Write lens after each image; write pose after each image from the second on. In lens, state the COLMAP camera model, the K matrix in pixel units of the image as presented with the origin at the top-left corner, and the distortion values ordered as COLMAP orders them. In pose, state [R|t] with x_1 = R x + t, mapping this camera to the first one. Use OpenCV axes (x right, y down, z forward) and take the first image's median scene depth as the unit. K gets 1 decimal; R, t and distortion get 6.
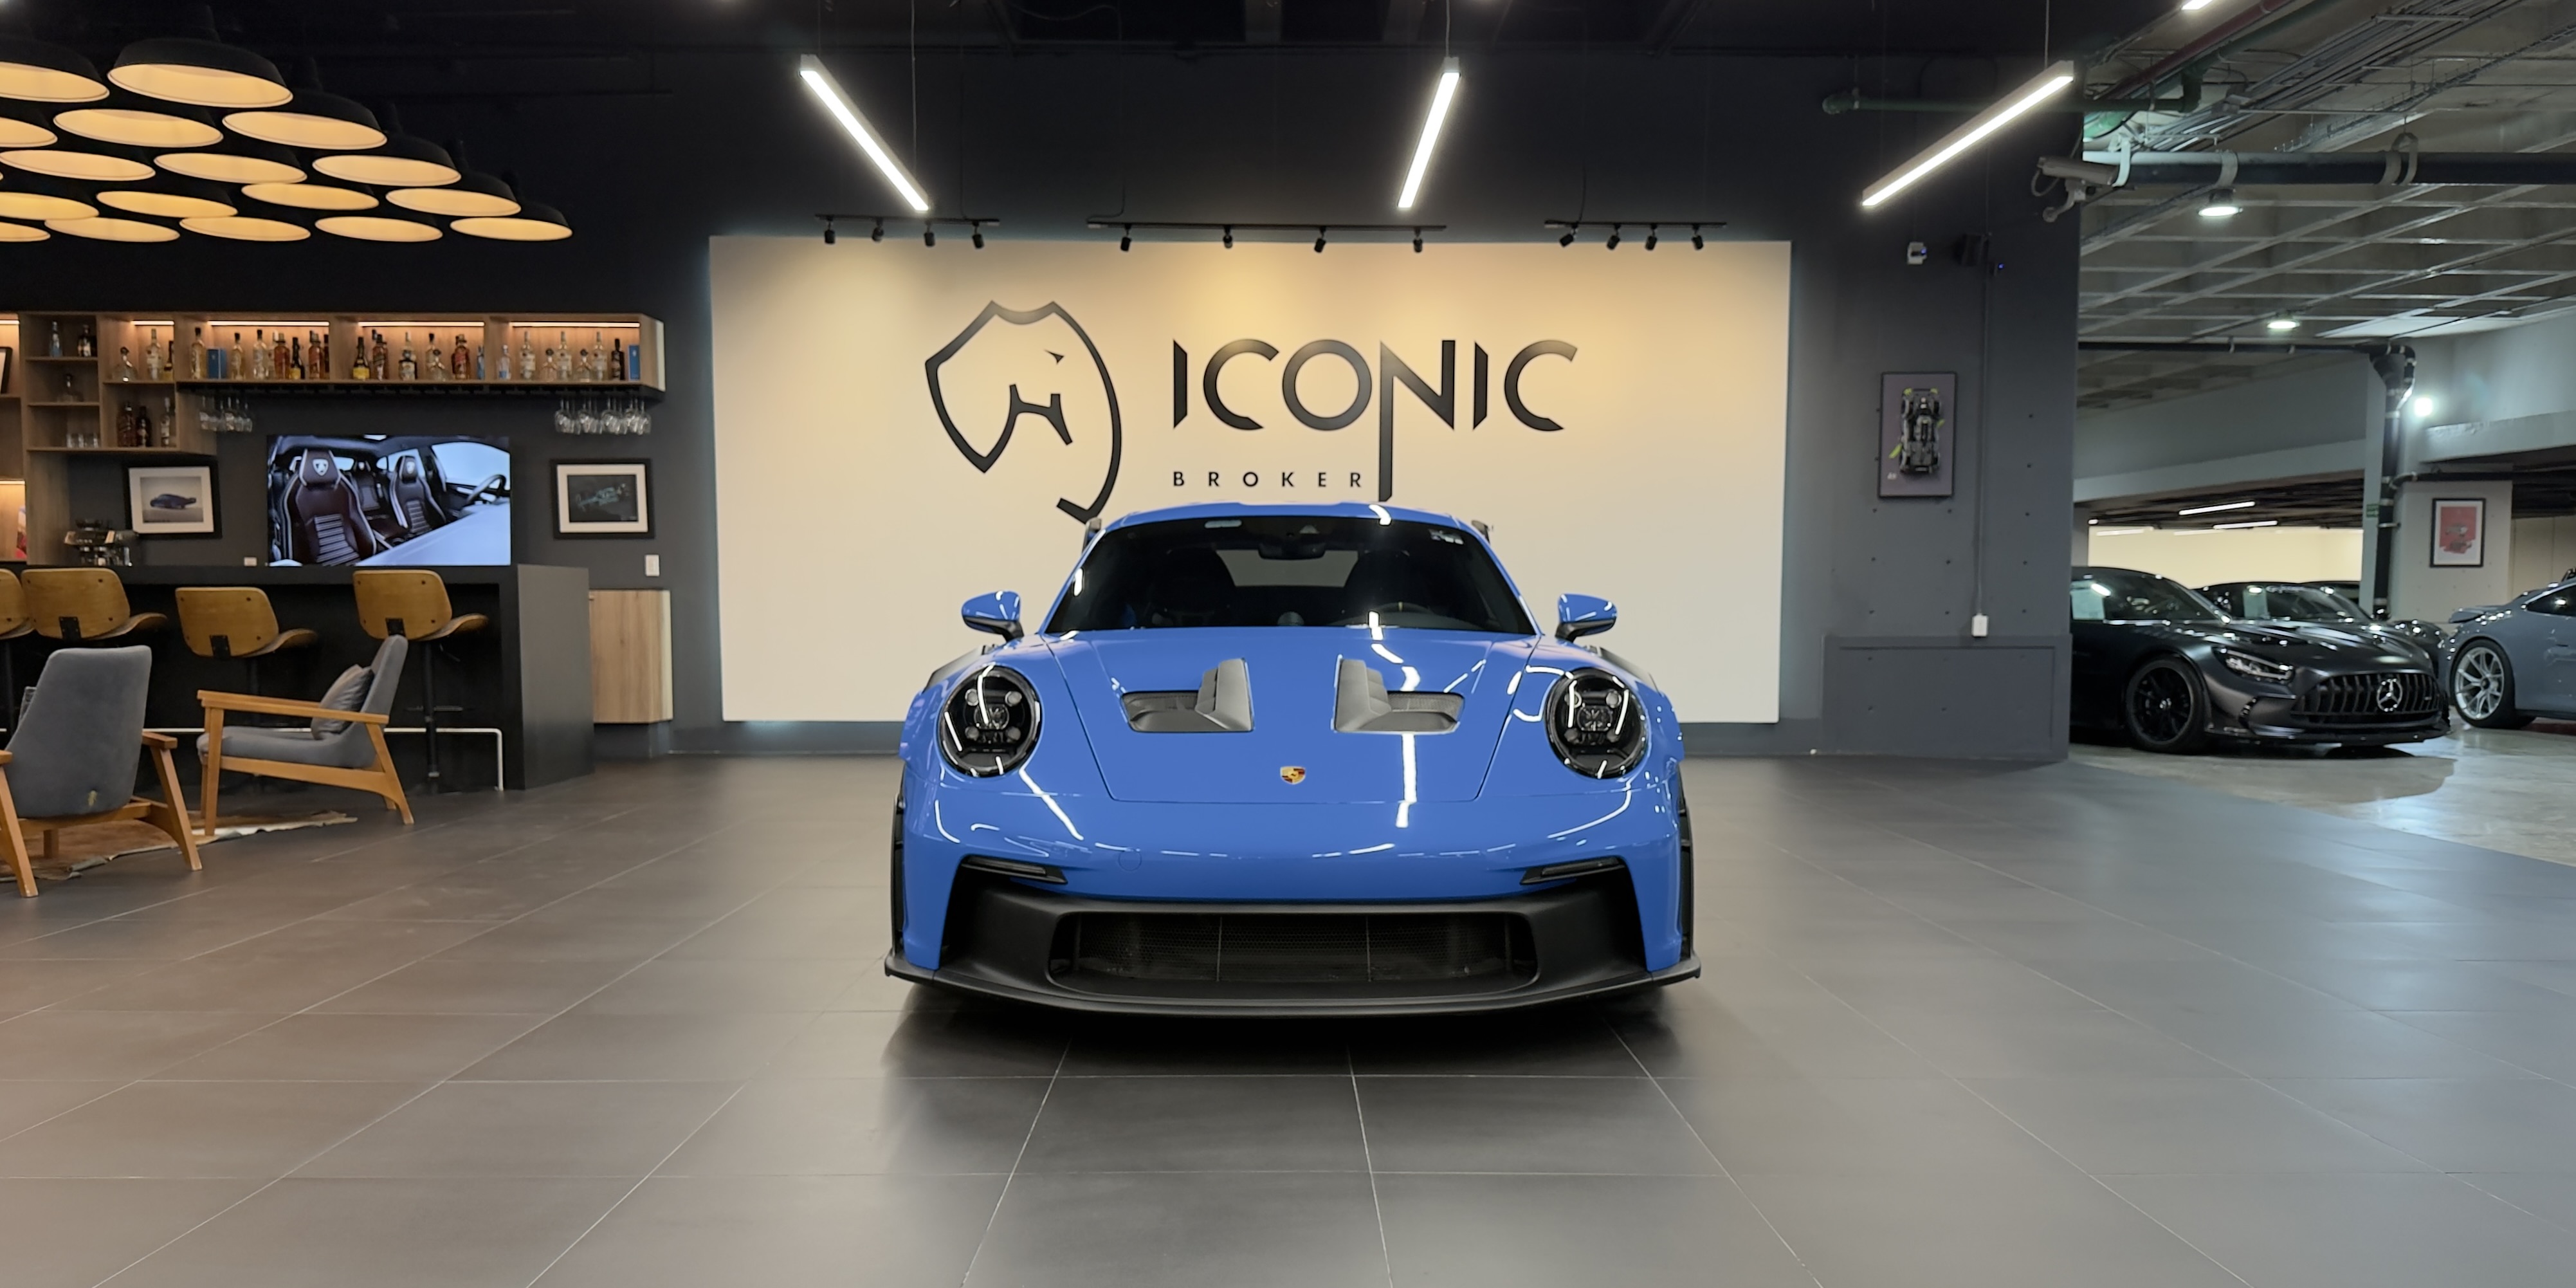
lens RADIAL K [[1804.0, 0, 1309.7], [0, 1804.0, 725.0], [0, 0, 1]] dist [0.173266, -0.224576]
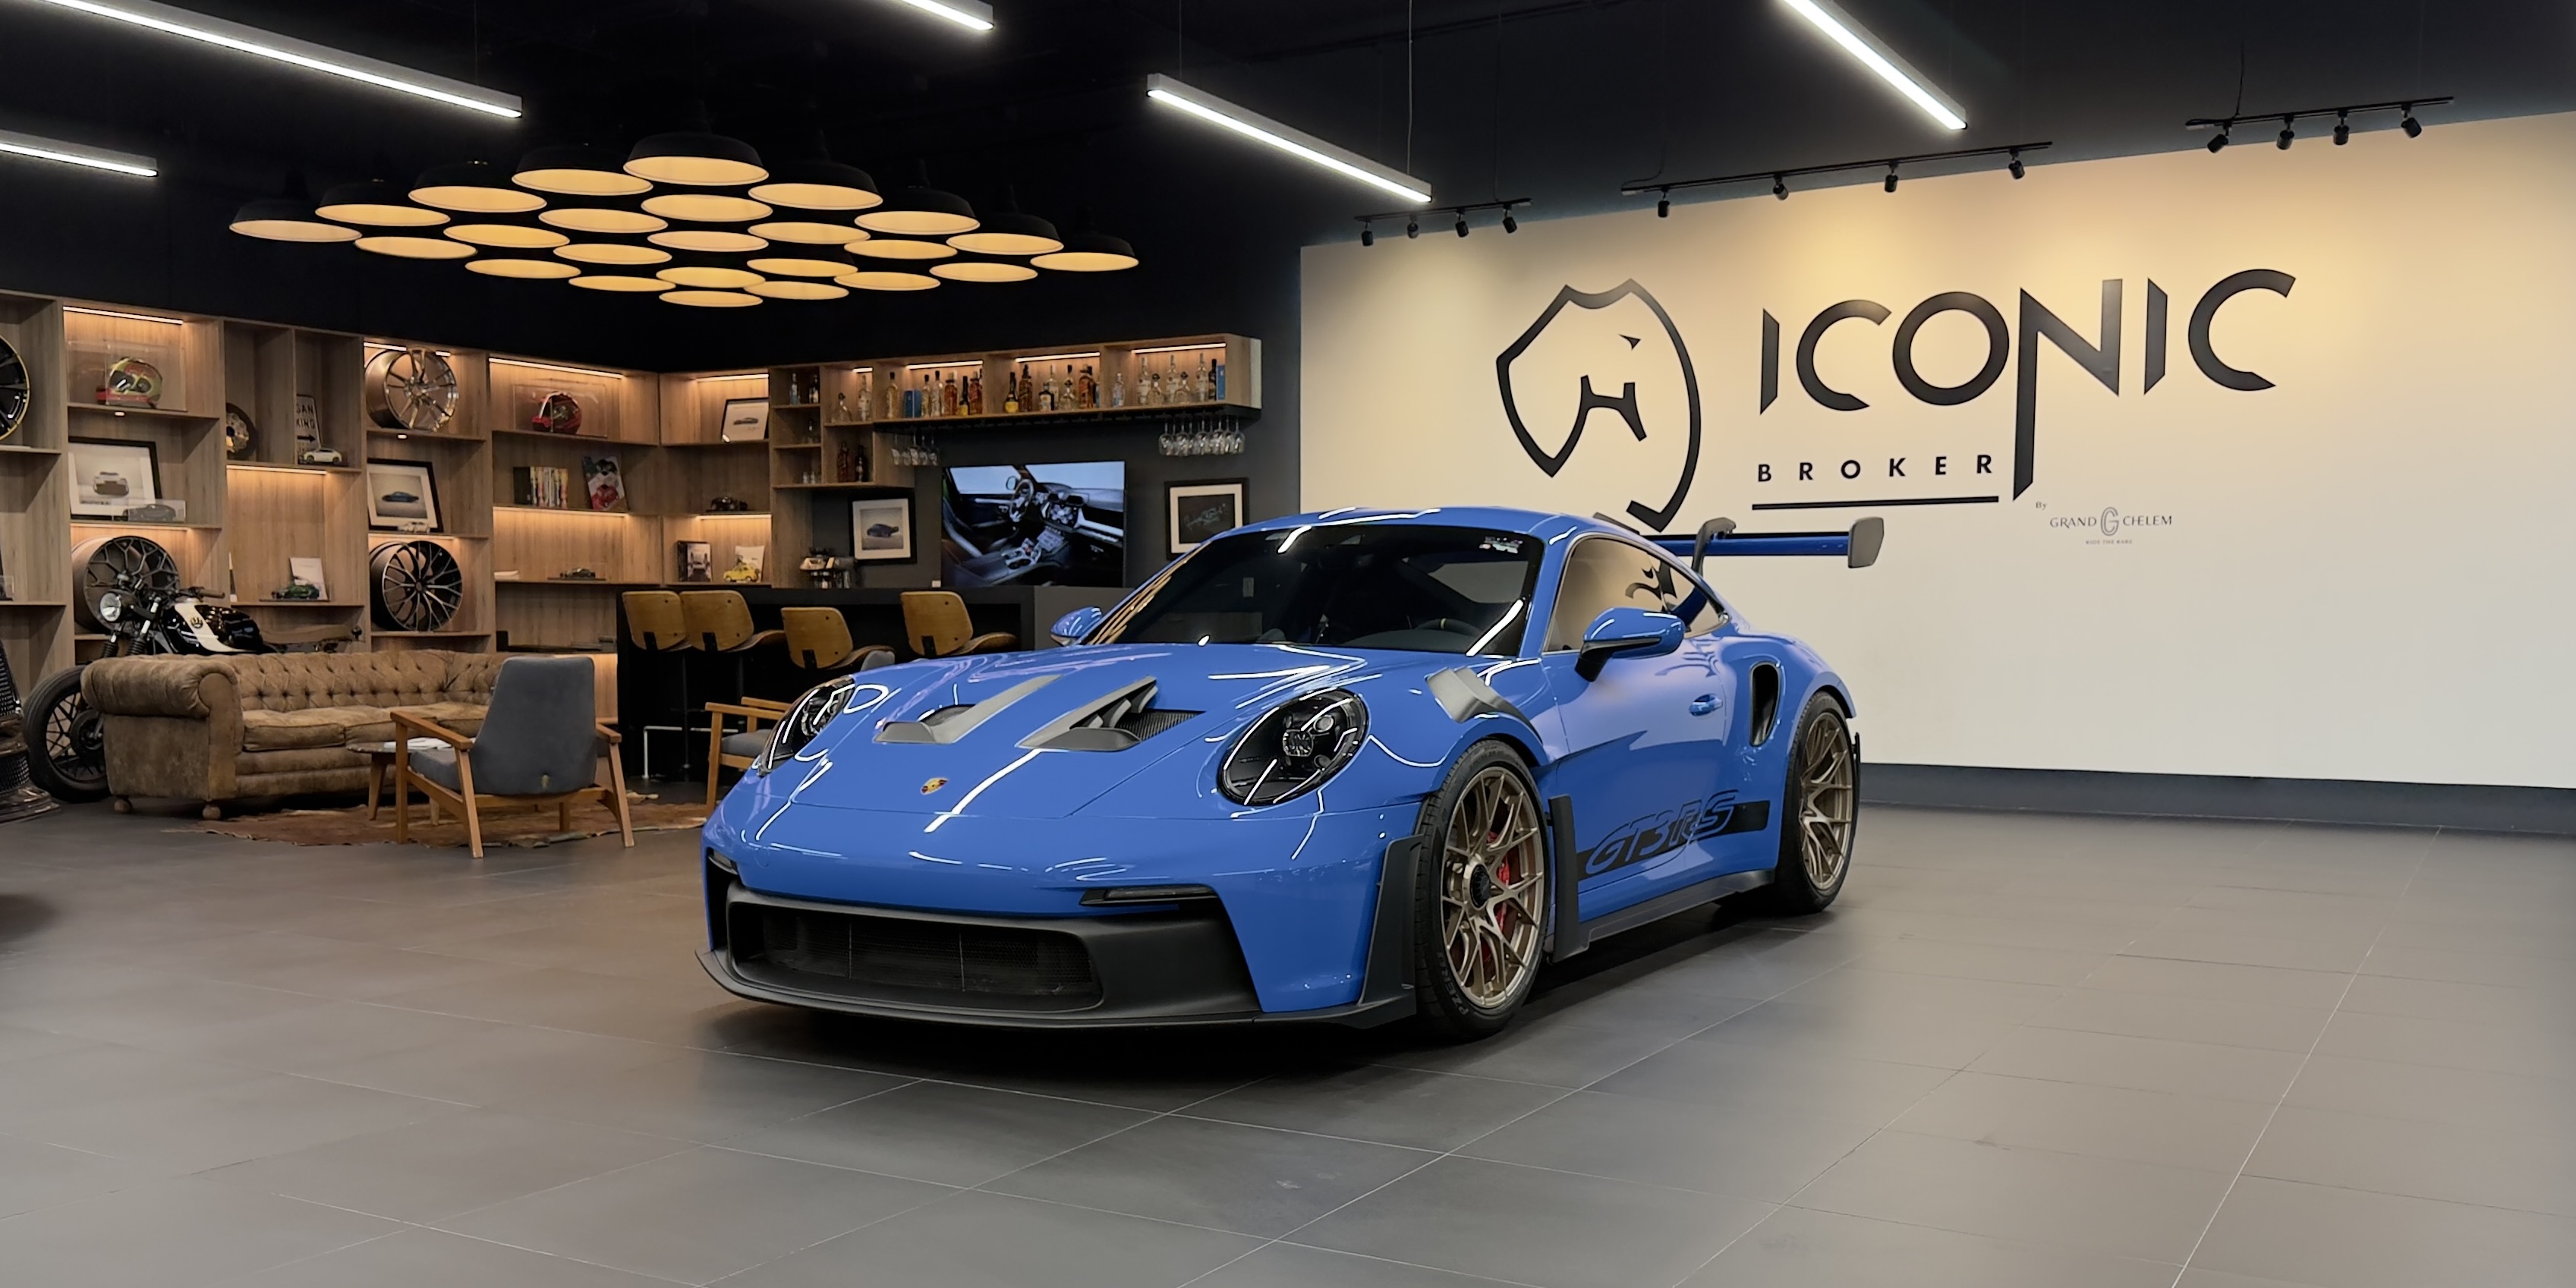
lens RADIAL K [[2155.2, 0, 1328.3], [0, 2155.2, 781.0], [0, 0, 1]] dist [0.244685, -0.447714]
pose [[0.860399, 0.038798, -0.508142, 0.281519], [-0.034646, 0.999244, 0.017631, -0.002227], [0.508442, 0.002435, 0.861093, 0.012215]]
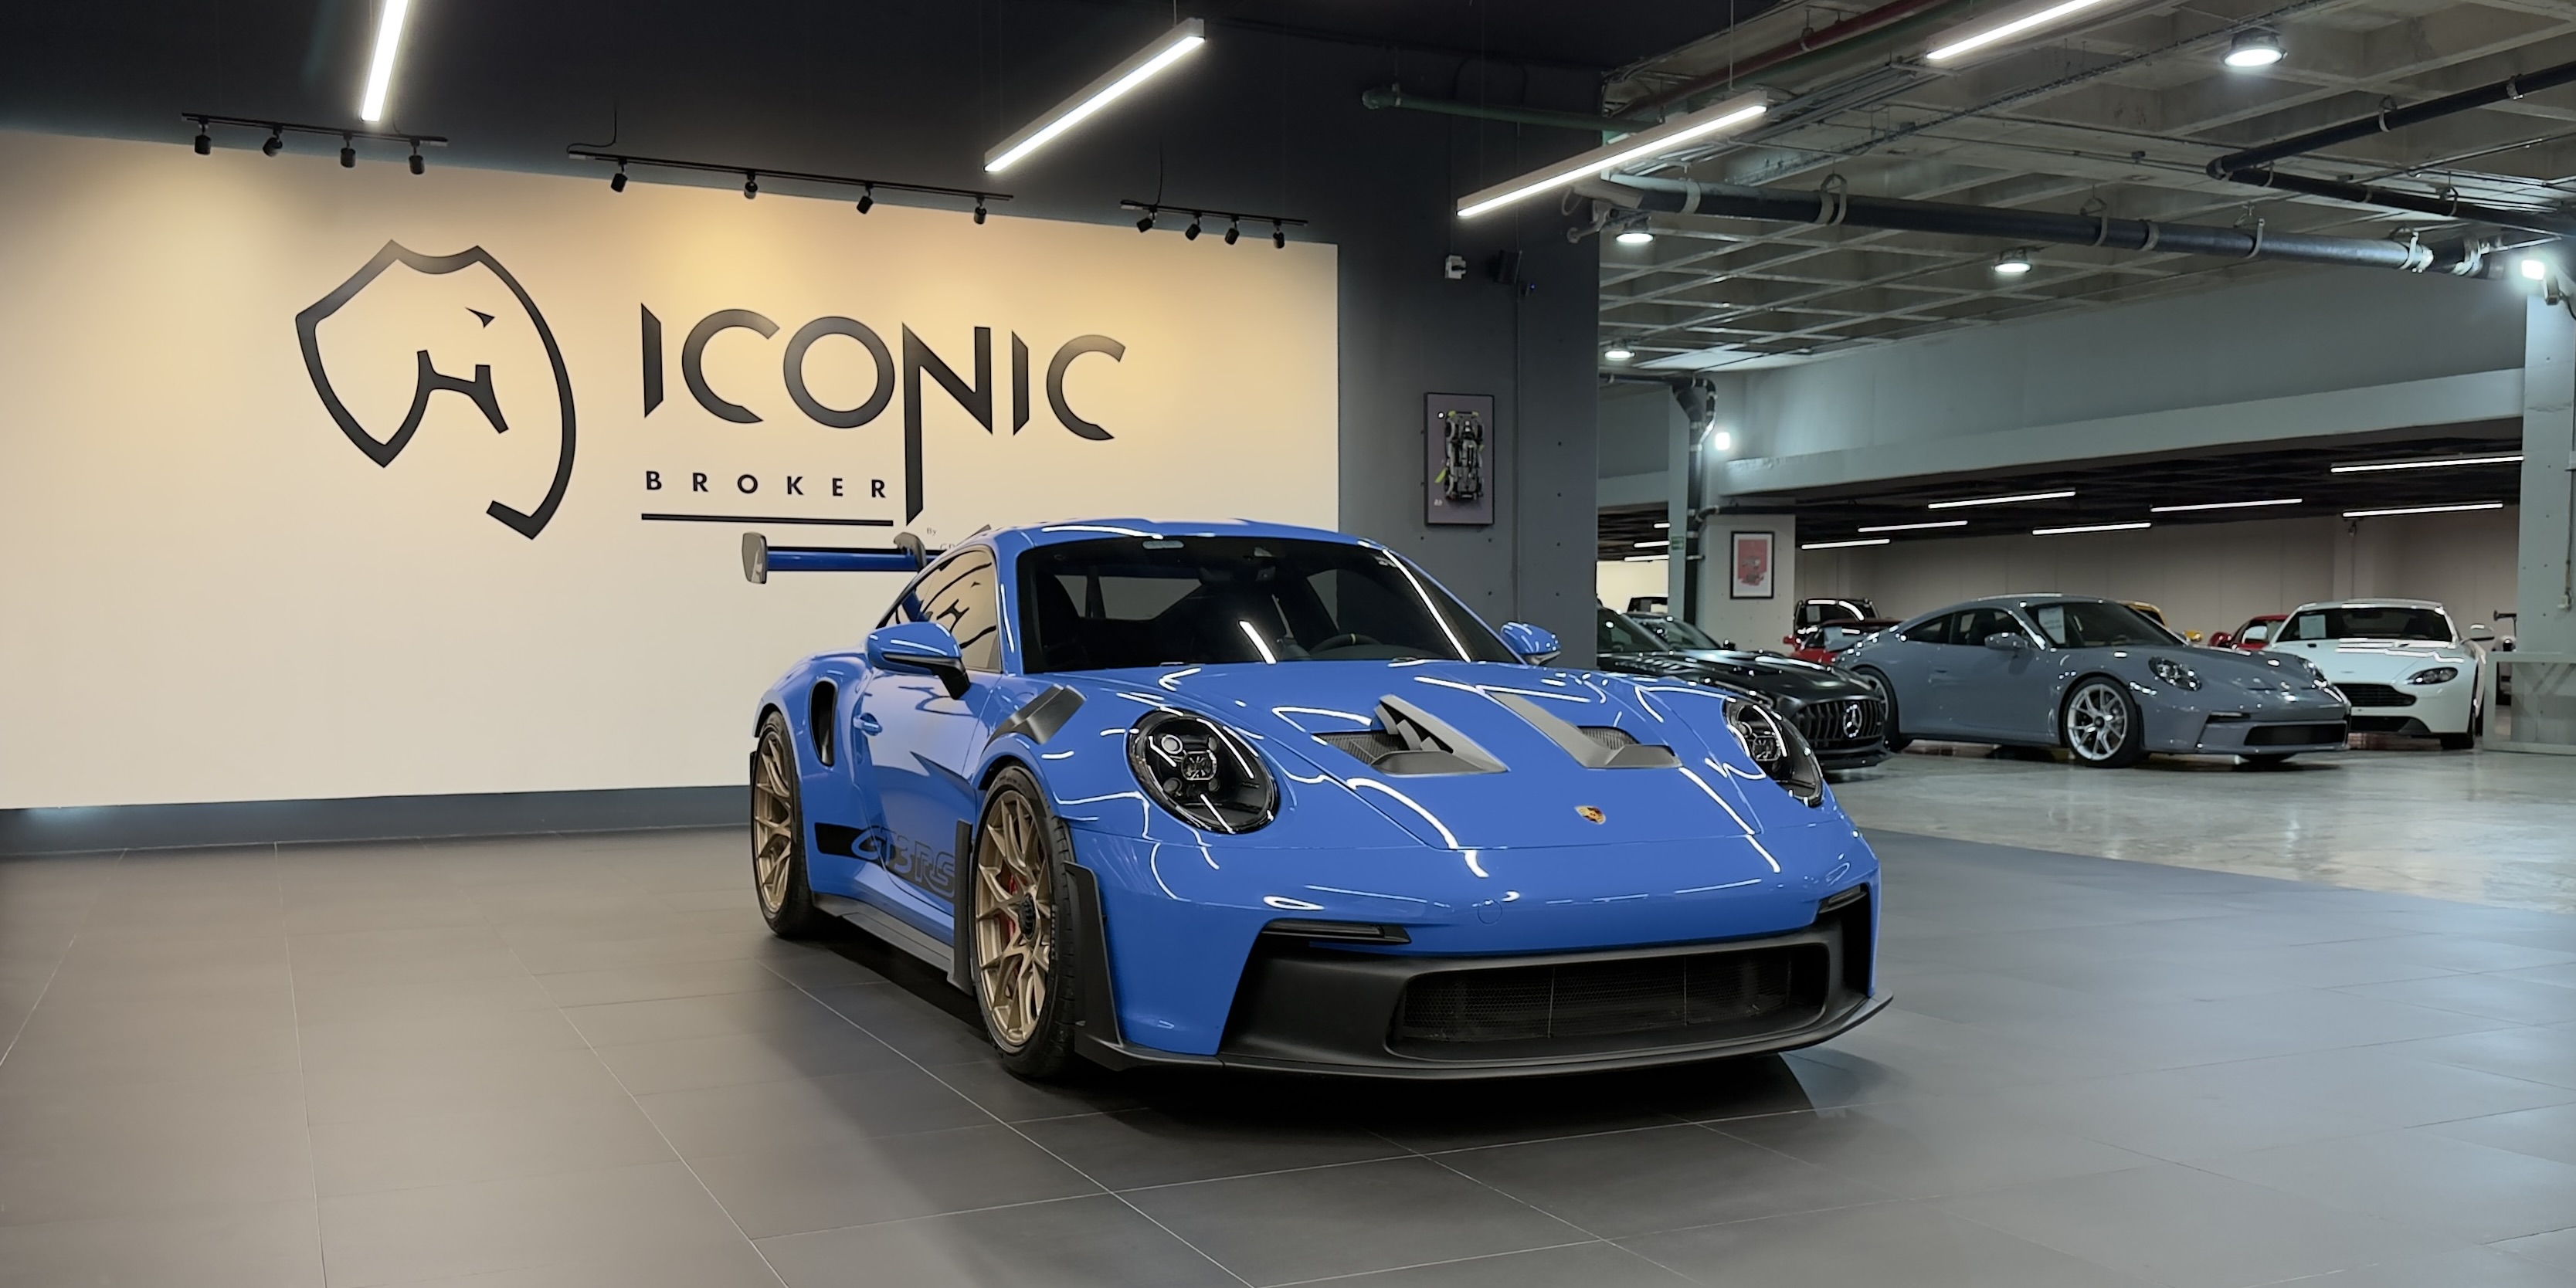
lens RADIAL K [[2154.9, 0, 1328.3], [0, 2154.9, 781.0], [0, 0, 1]] dist [0.244685, -0.447714]
pose [[0.912964, -0.034256, 0.406600, -0.201073], [0.034467, 0.999383, 0.006806, -0.001406], [-0.406582, 0.007801, 0.913581, 0.003862]]
